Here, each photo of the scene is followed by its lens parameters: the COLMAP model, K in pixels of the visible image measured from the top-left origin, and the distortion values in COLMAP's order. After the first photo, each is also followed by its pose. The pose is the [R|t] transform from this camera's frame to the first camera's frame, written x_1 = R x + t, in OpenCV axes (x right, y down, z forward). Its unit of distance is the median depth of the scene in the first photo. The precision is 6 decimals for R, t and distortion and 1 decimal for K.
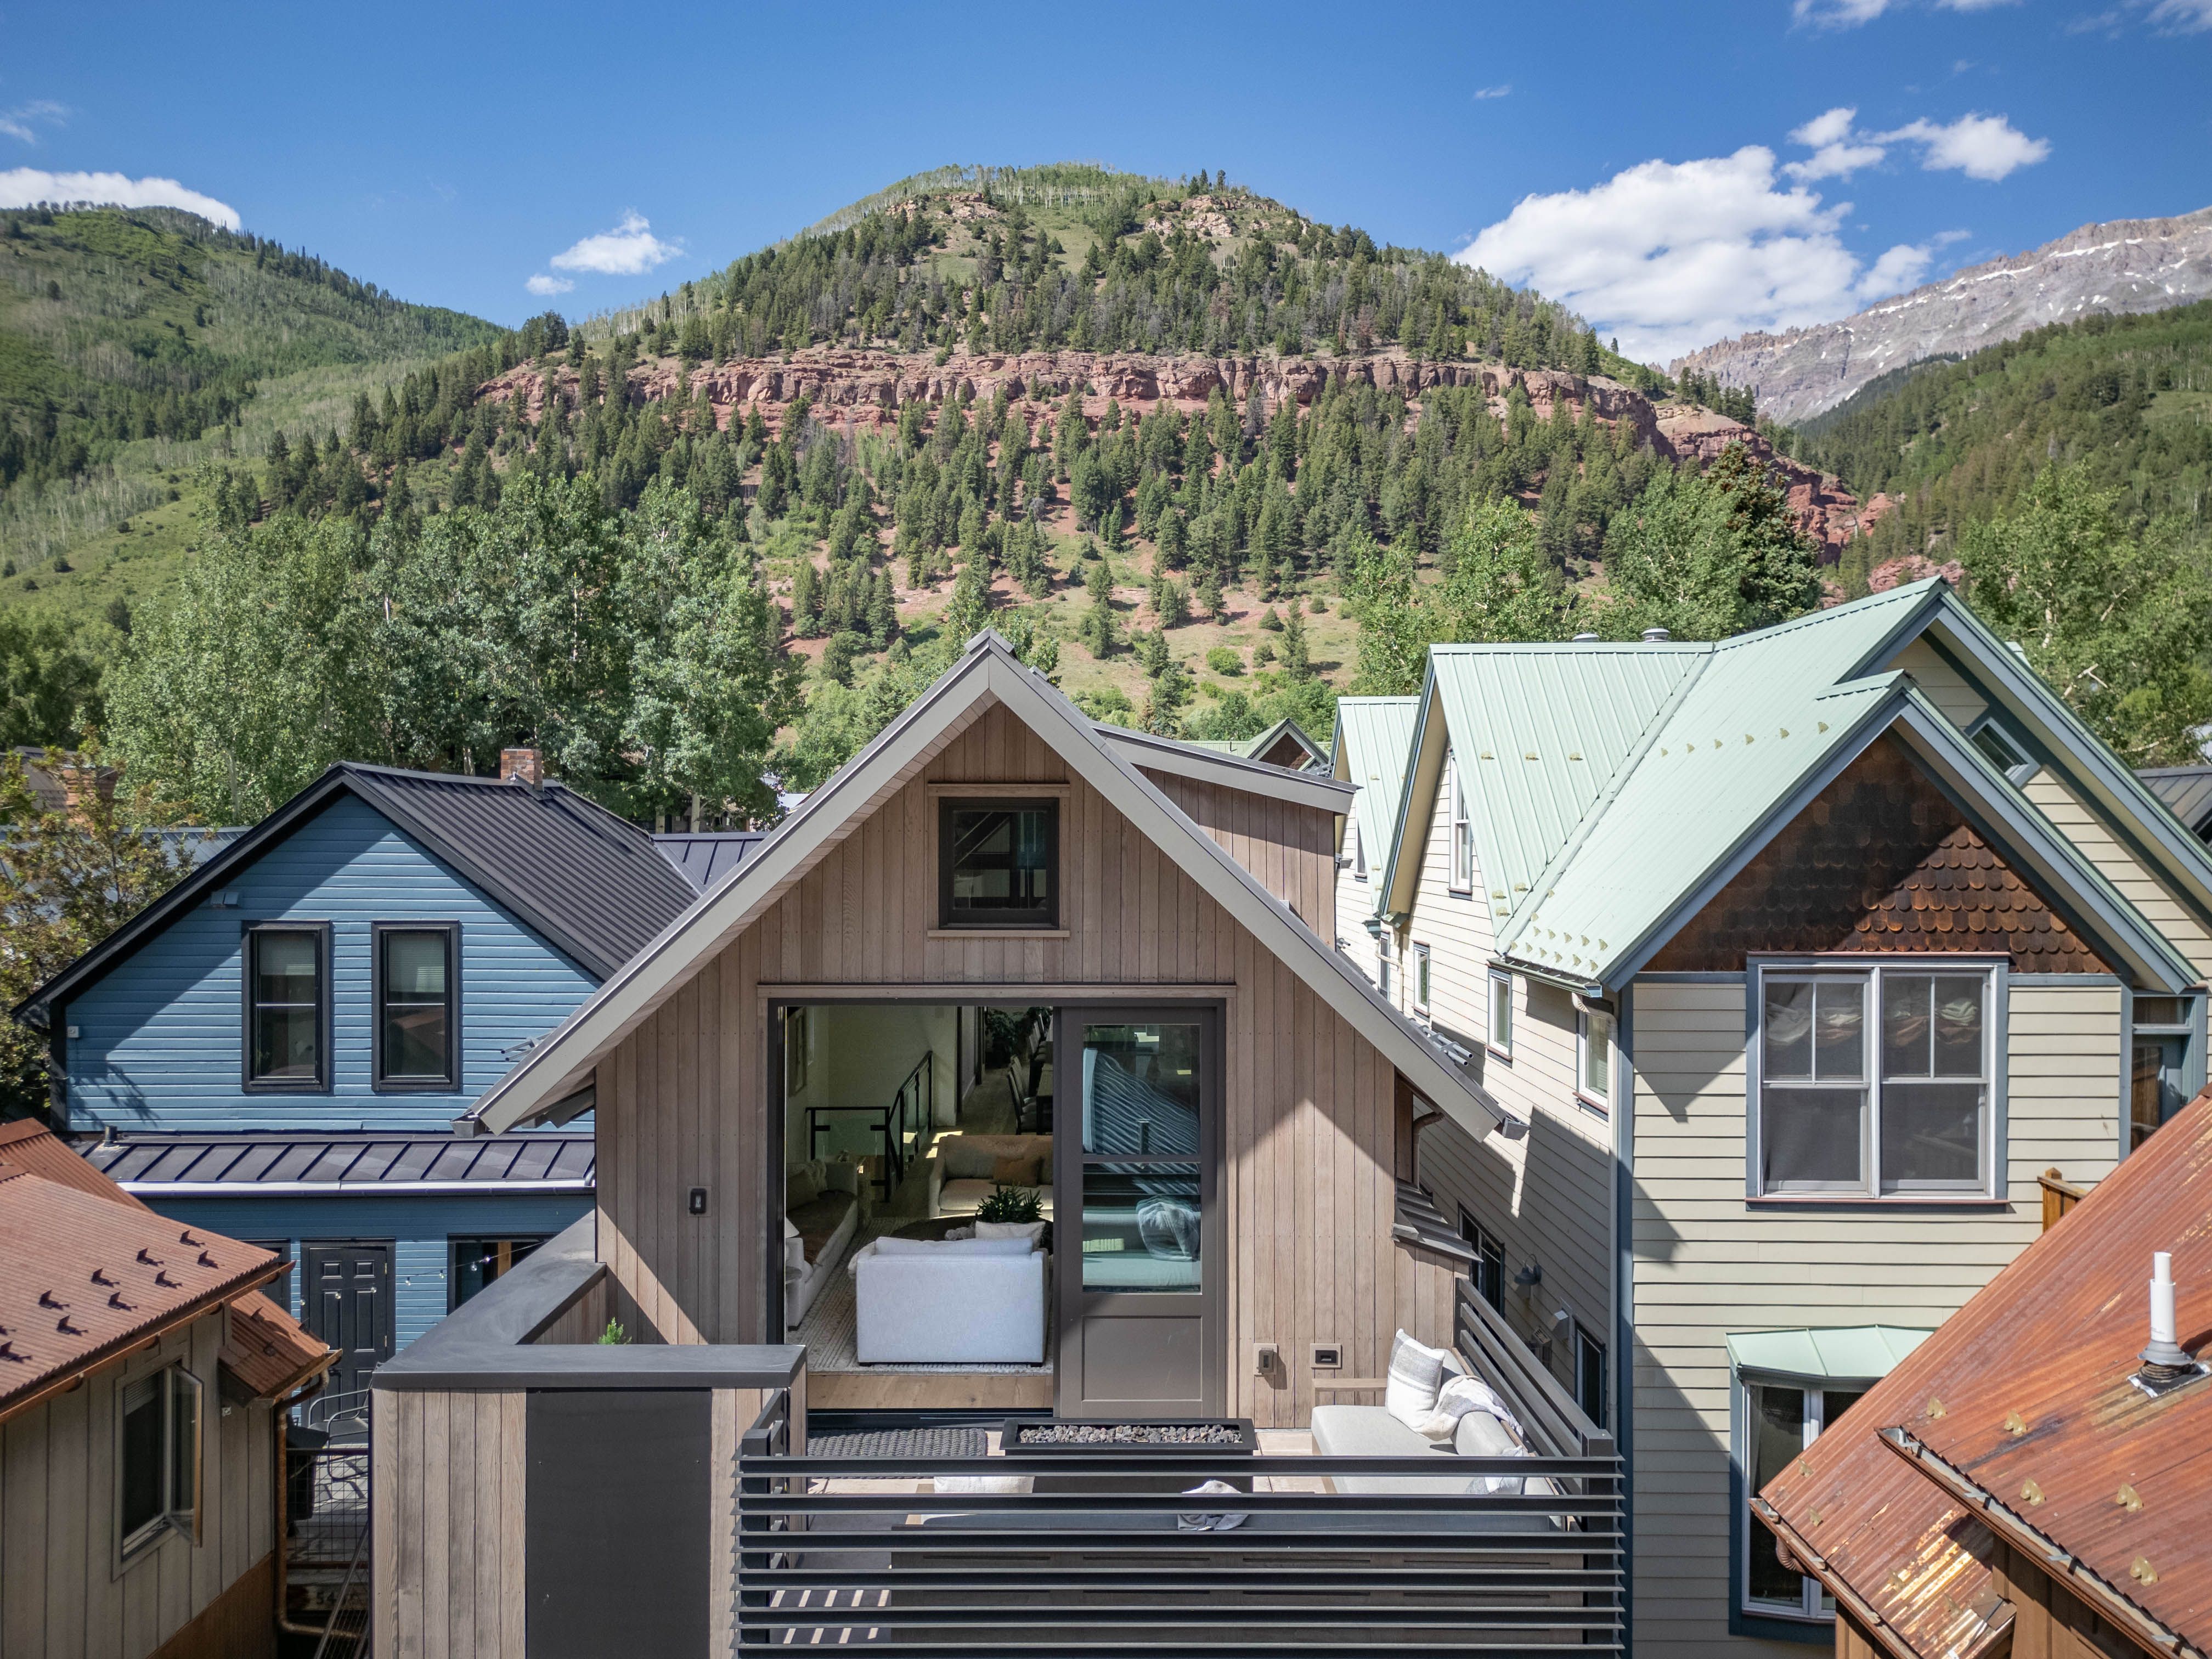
lens RADIAL K [[1551.6, 0, 1021.2], [0, 1551.6, 847.8], [0, 0, 1]] dist [0.061982, -0.049850]
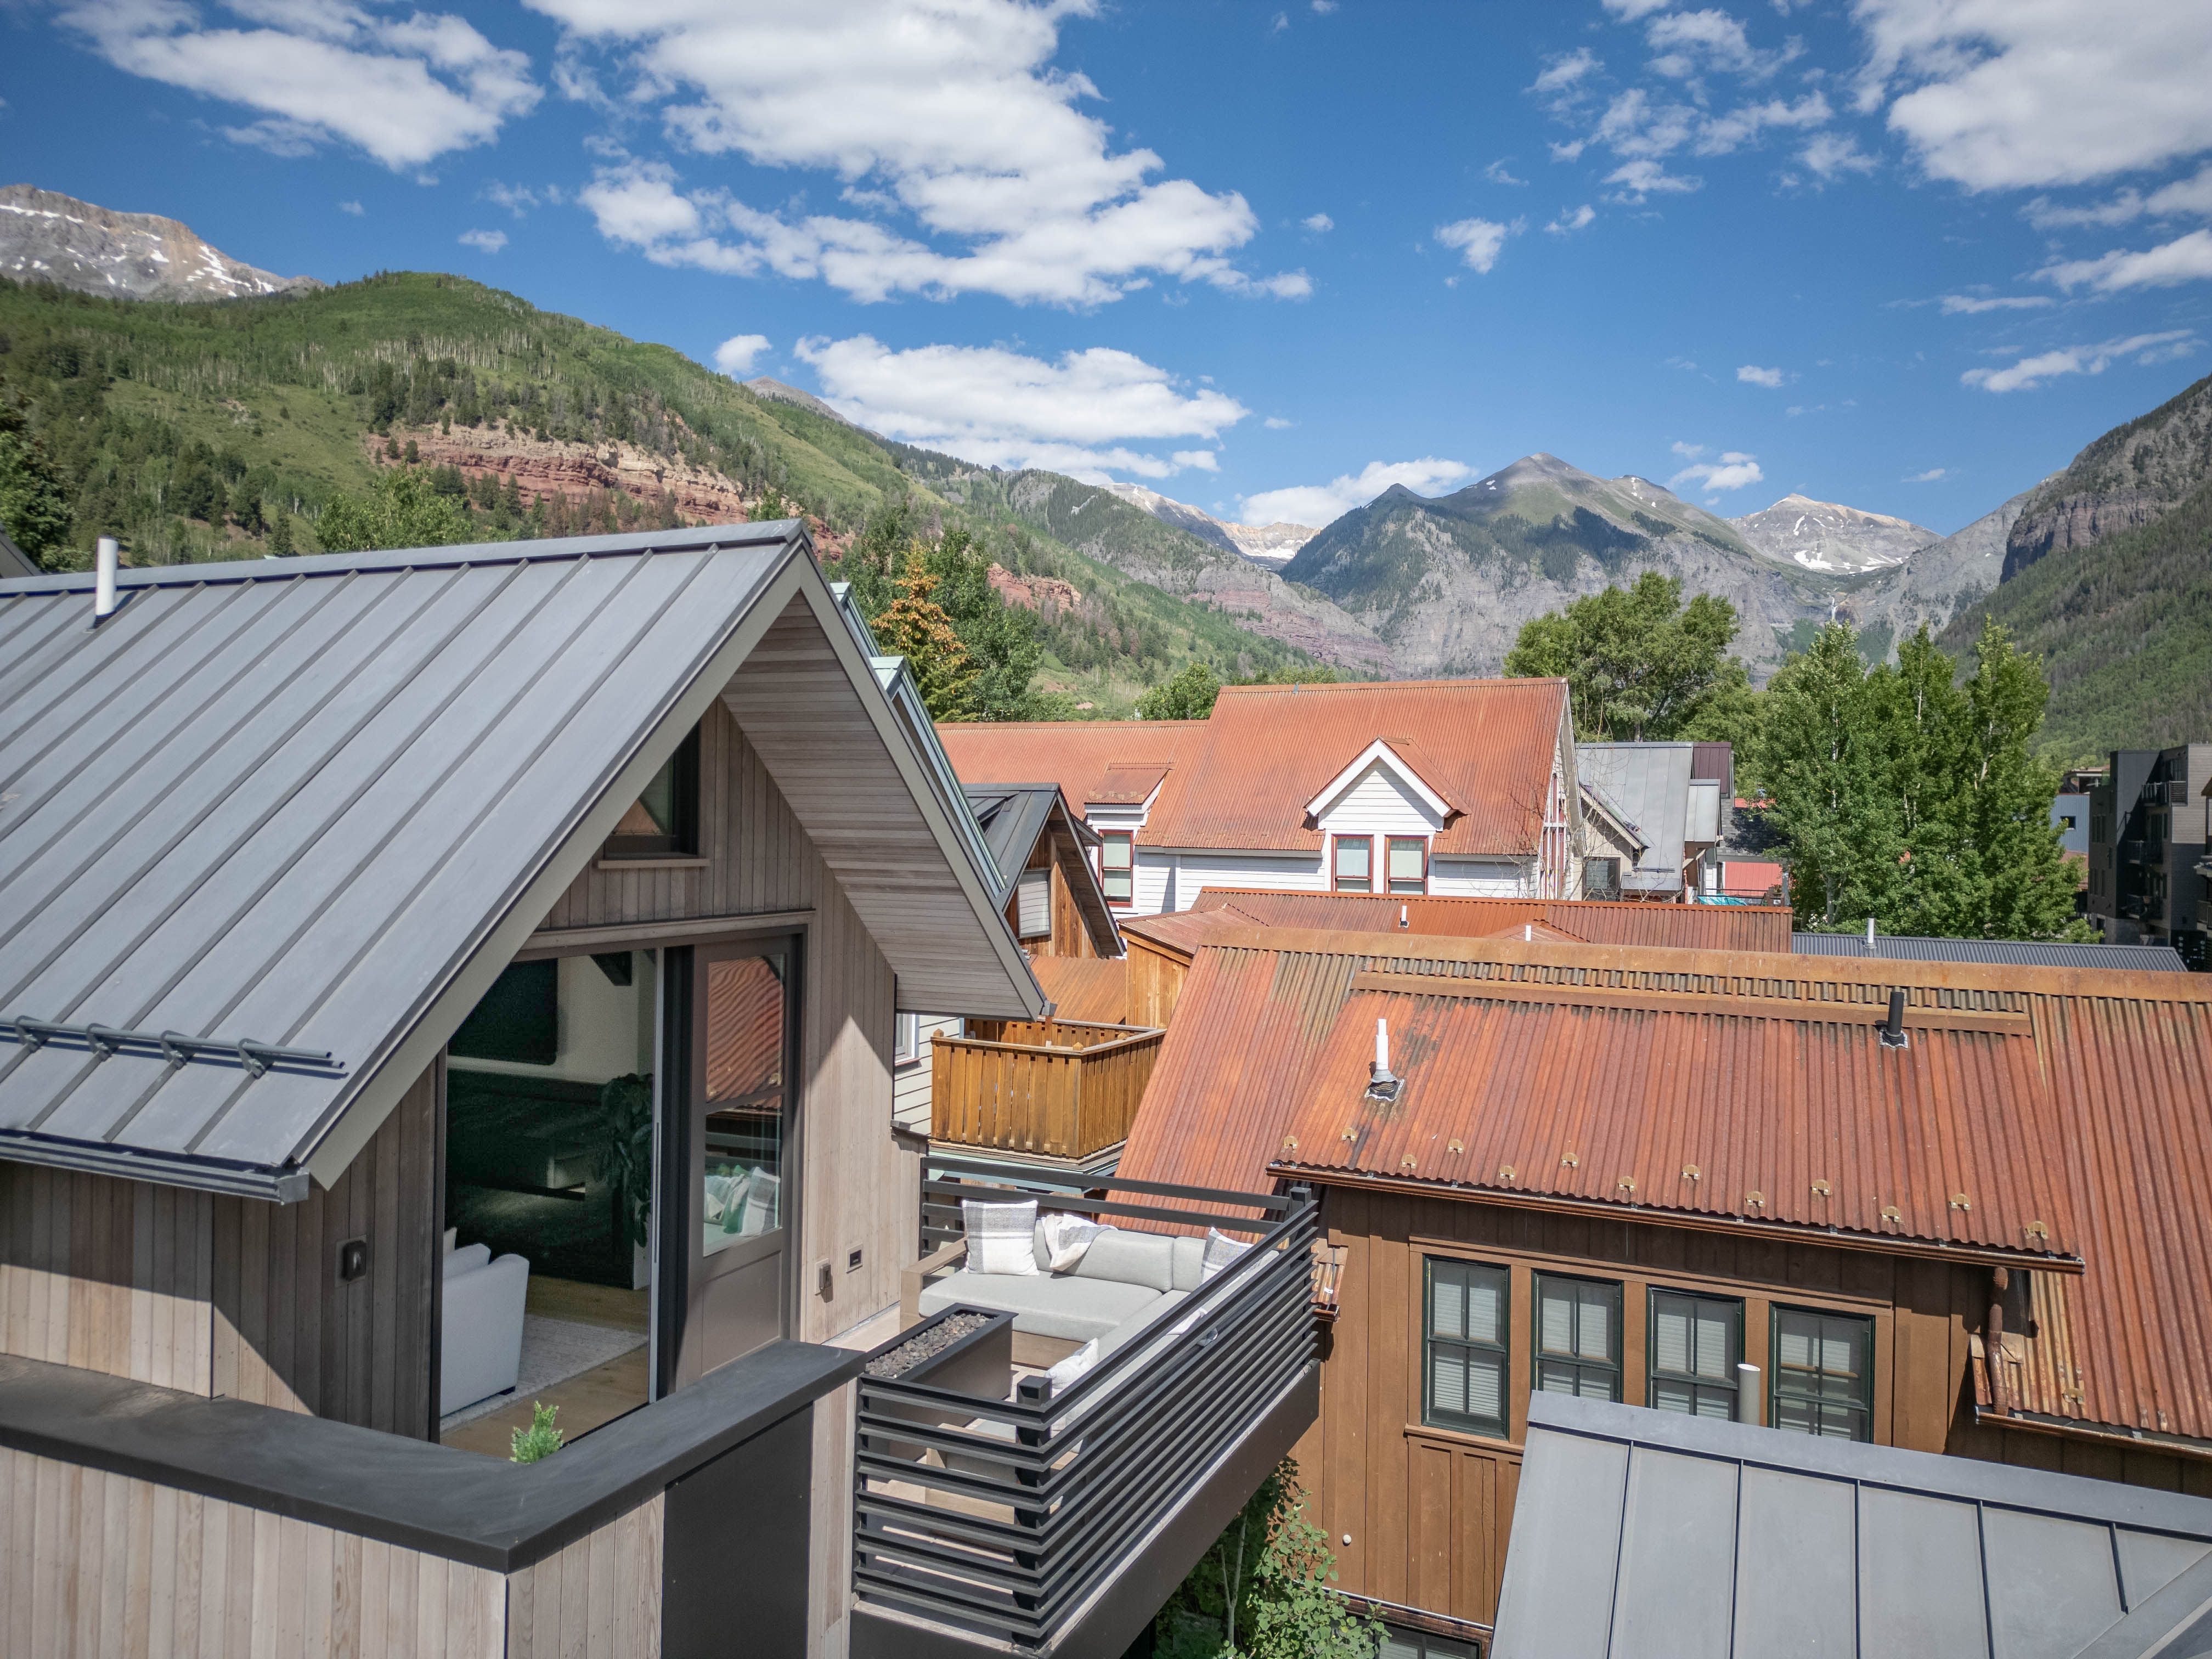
lens RADIAL K [[1551.6, 0, 1103.0], [0, 1551.6, 828.5], [0, 0, 1]] dist [0.061982, -0.049850]
pose [[0.430540, 0.002014, 0.902569, -2.575700], [-0.011868, 0.999924, 0.003430, 0.109005], [-0.902493, -0.012188, 0.430531, 1.491001]]
